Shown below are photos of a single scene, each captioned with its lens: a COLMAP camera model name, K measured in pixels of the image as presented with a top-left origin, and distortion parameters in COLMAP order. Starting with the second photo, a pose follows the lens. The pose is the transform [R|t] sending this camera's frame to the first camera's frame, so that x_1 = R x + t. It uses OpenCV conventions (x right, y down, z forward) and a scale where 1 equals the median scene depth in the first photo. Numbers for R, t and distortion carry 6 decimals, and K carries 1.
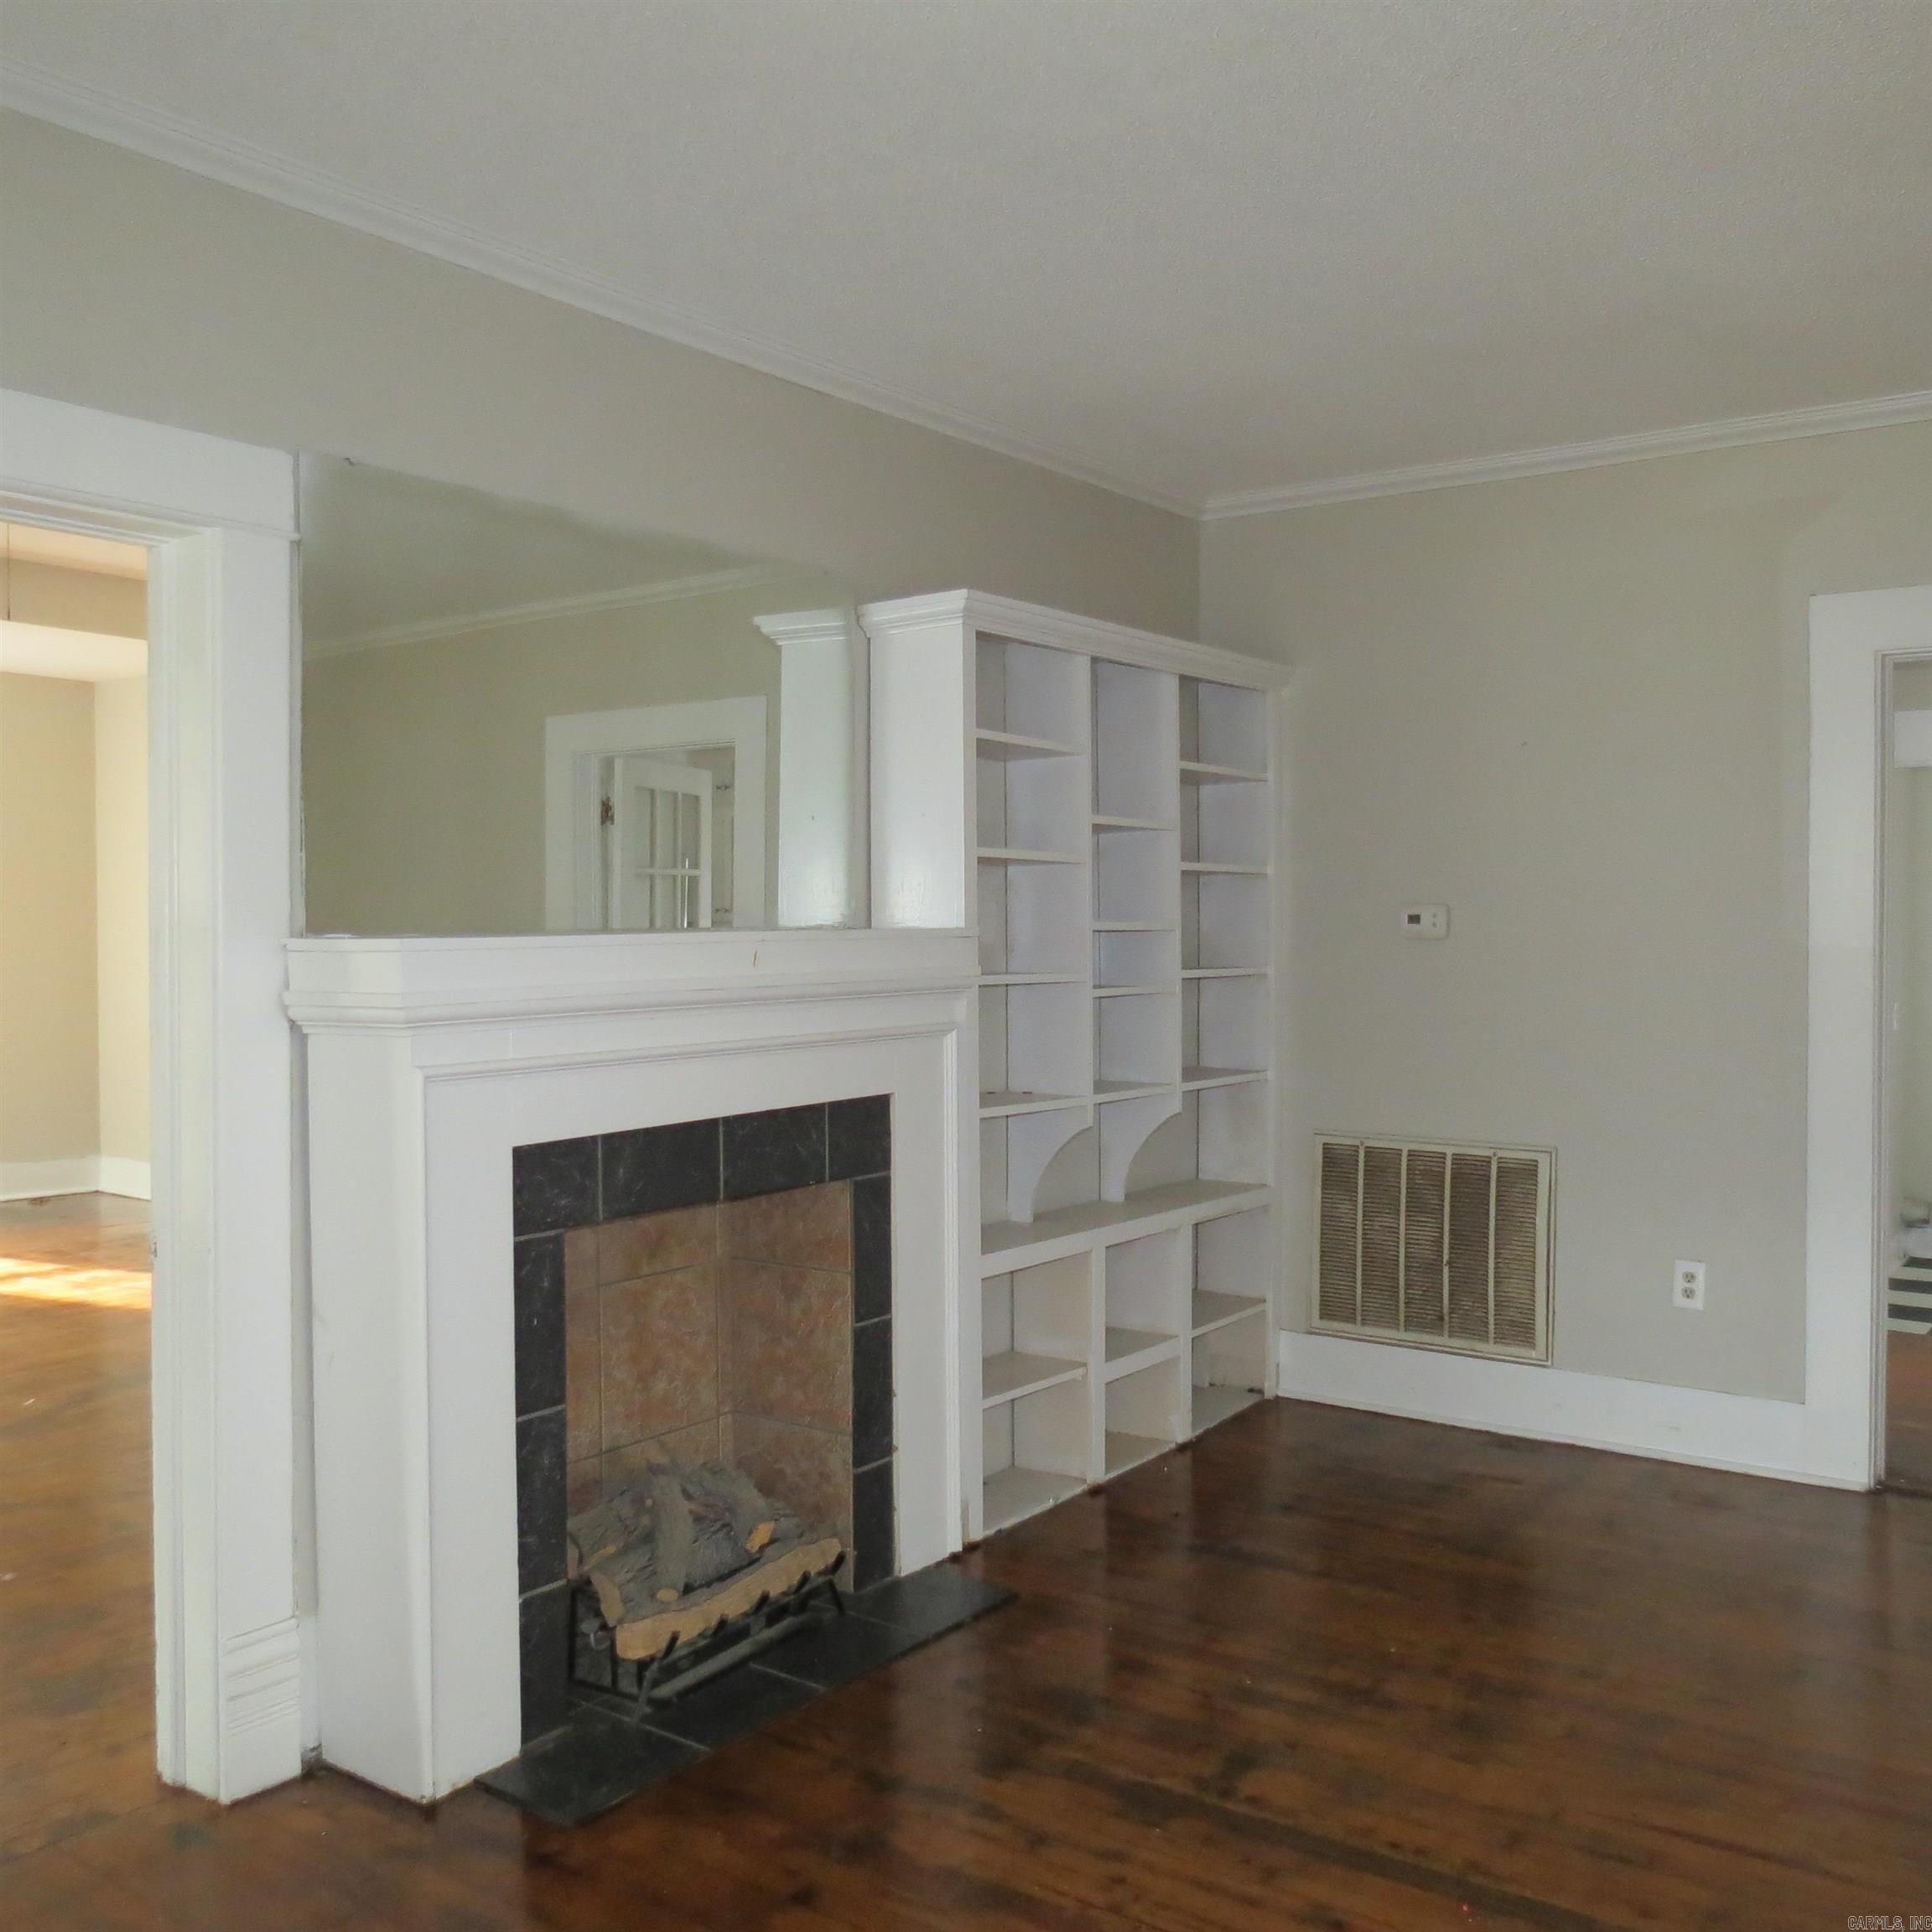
lens RADIAL K [[1865.2, 0, 964.6], [0, 1865.2, 970.0], [0, 0, 1]] dist [-0.009900, 0.000000]
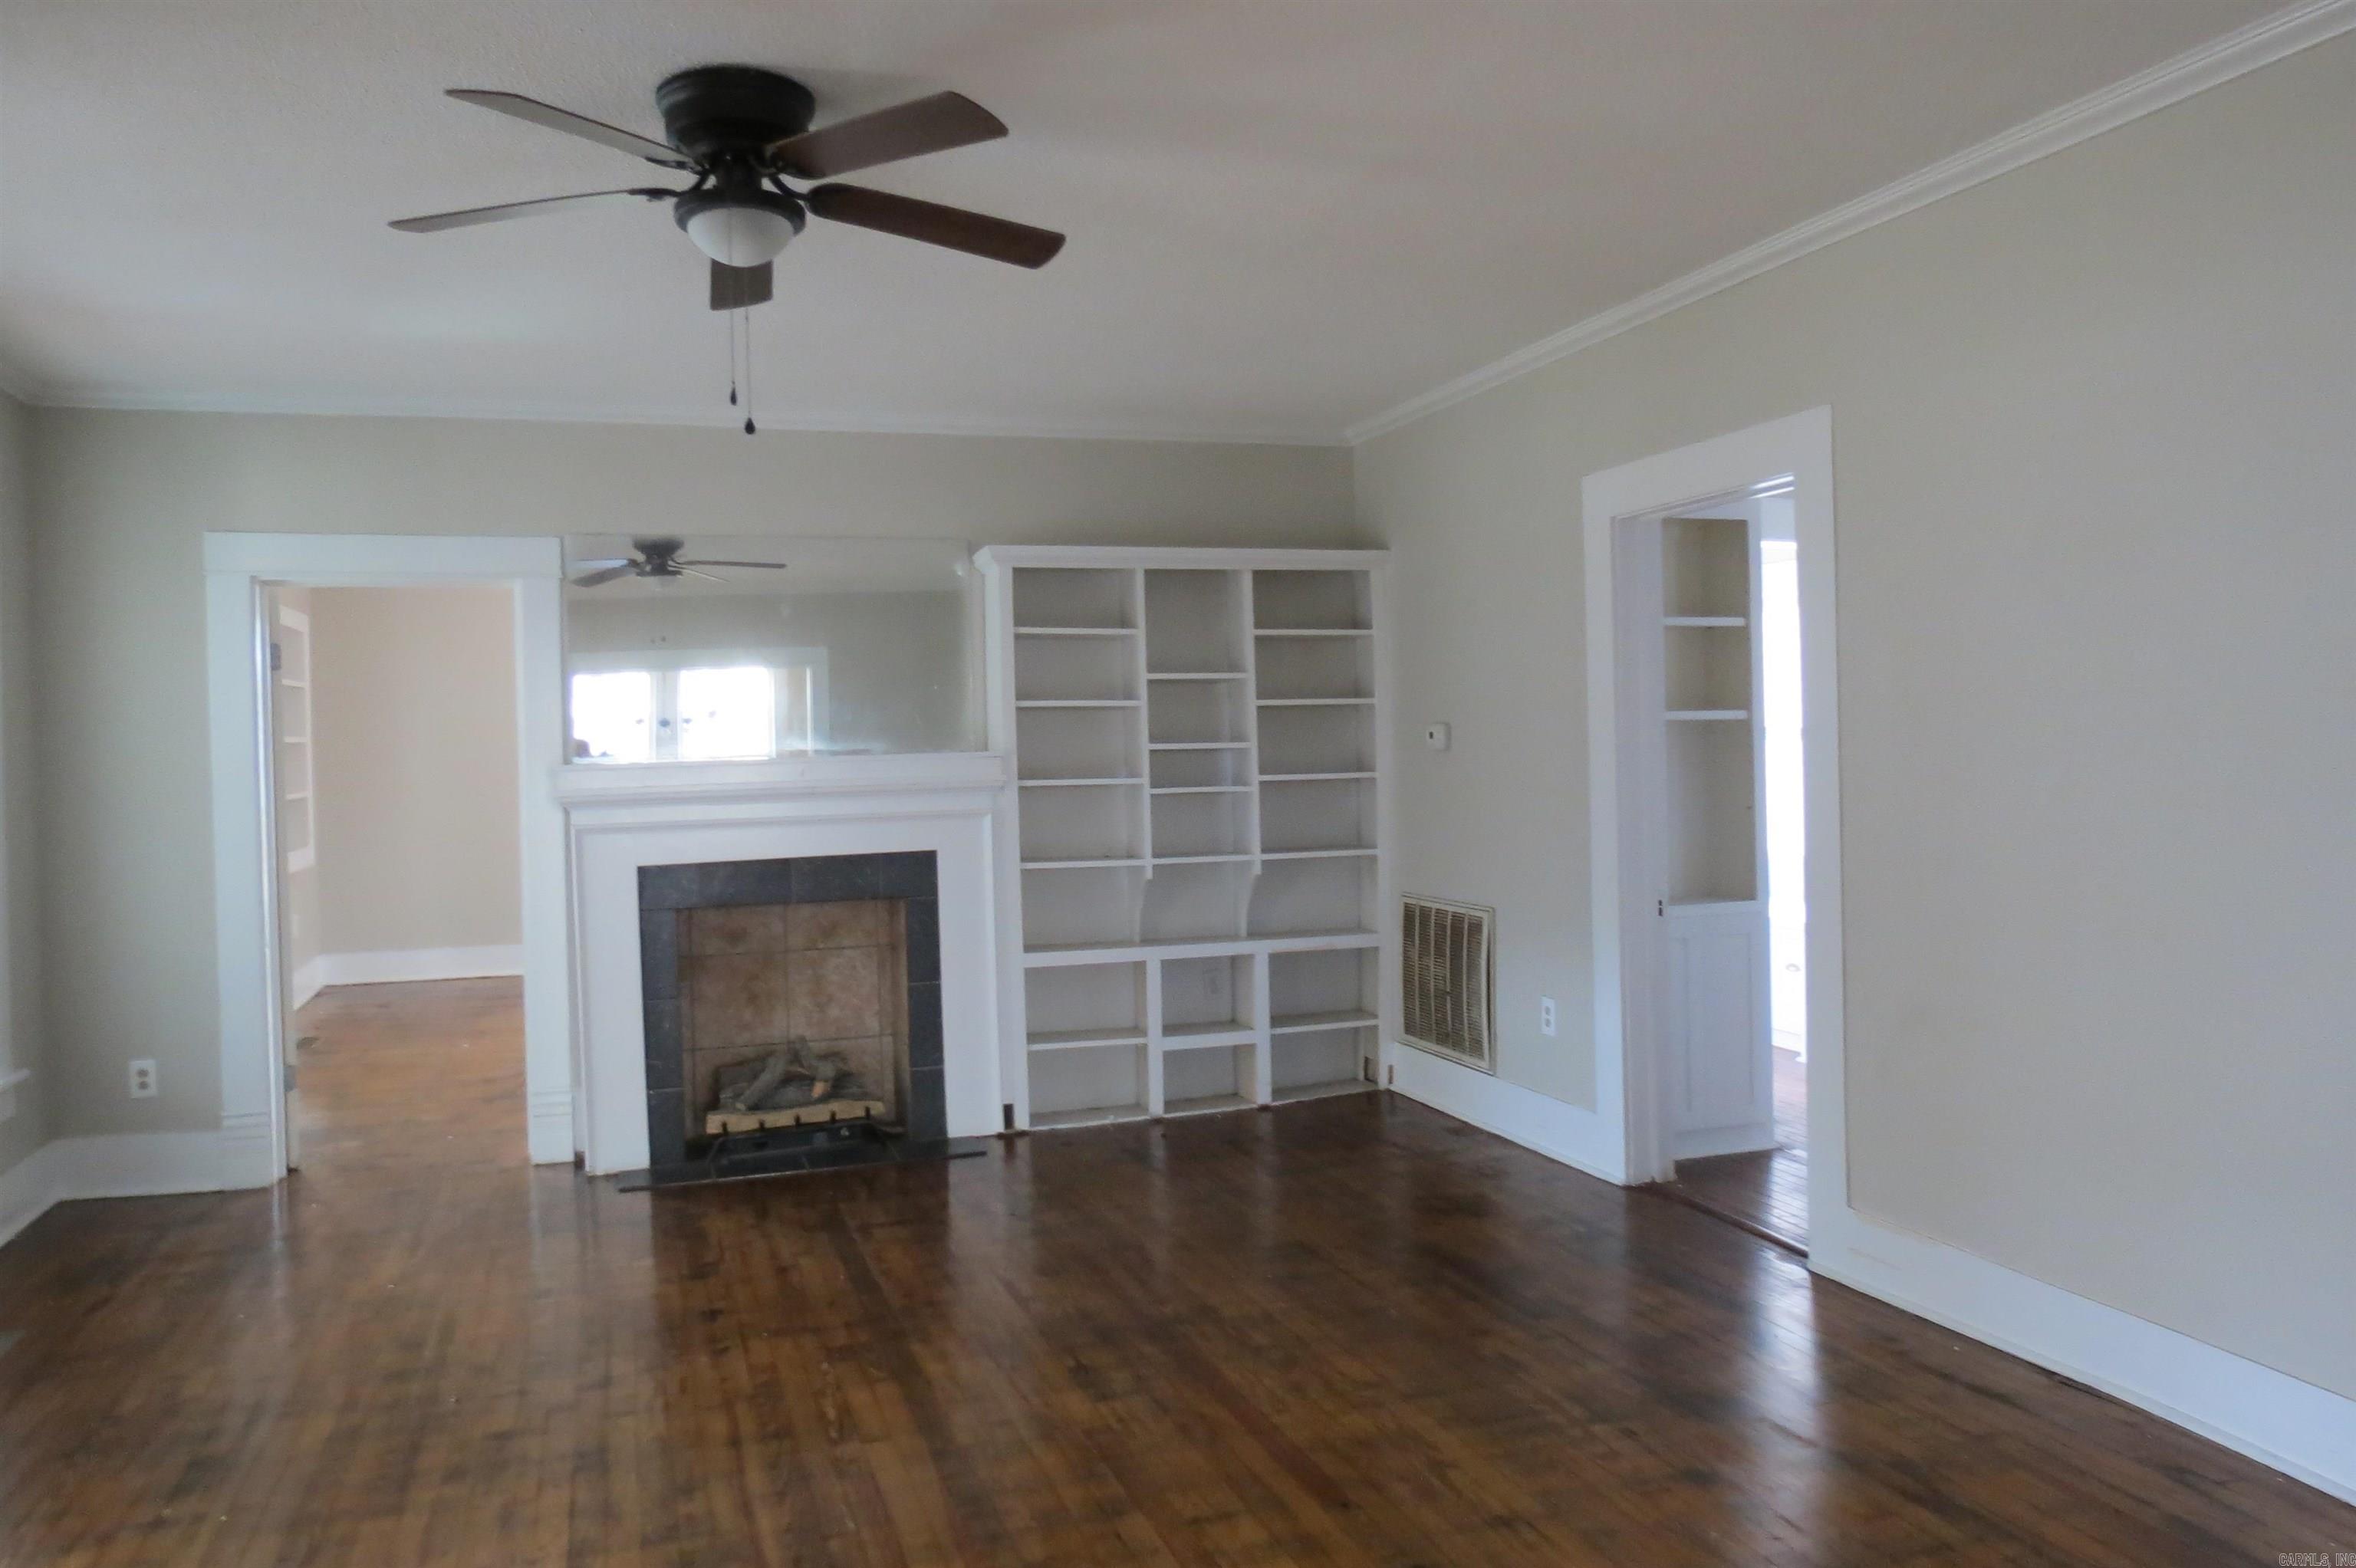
lens RADIAL K [[1702.9, 0, 1186.3], [0, 1702.9, 777.1], [0, 0, 1]] dist [0.002029, 0.000370]
pose [[0.805739, -0.011485, -0.592160, 1.028985], [0.008438, 0.999933, -0.007913, 0.013113], [0.592211, 0.001379, 0.805782, -0.111462]]
